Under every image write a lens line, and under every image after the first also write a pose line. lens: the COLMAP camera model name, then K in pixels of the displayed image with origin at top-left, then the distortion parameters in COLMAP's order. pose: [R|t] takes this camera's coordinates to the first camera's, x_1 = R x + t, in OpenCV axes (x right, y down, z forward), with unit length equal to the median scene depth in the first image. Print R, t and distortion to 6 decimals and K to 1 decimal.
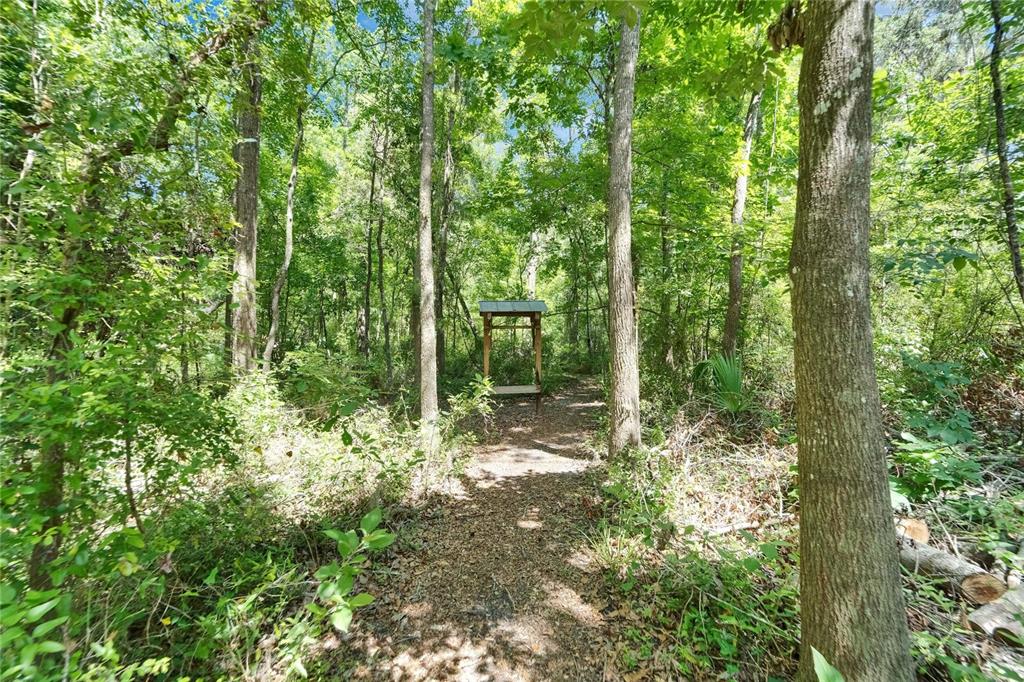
lens RADIAL K [[421.4, 0, 505.0], [0, 421.4, 331.1], [0, 0, 1]] dist [-0.000456, -0.000304]
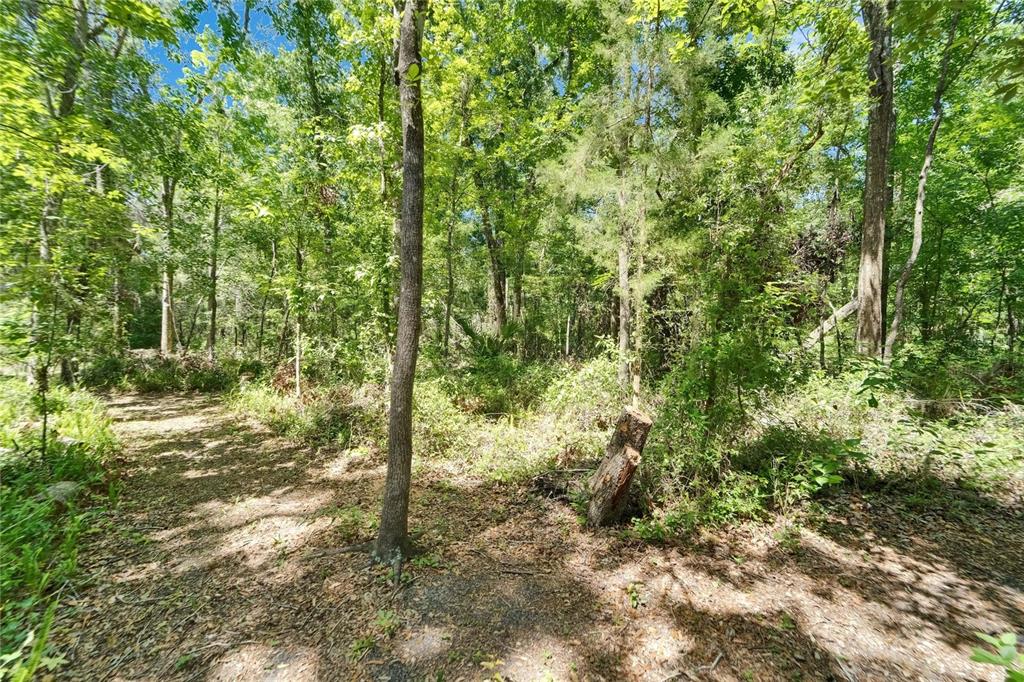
lens RADIAL K [[421.4, 0, 505.0], [0, 421.4, 331.1], [0, 0, 1]] dist [-0.000456, -0.000304]
pose [[0.212004, 0.019478, -0.977075, 0.809581], [-0.003550, 0.999810, 0.019161, 0.005685], [0.977262, -0.000593, 0.212033, -0.541725]]
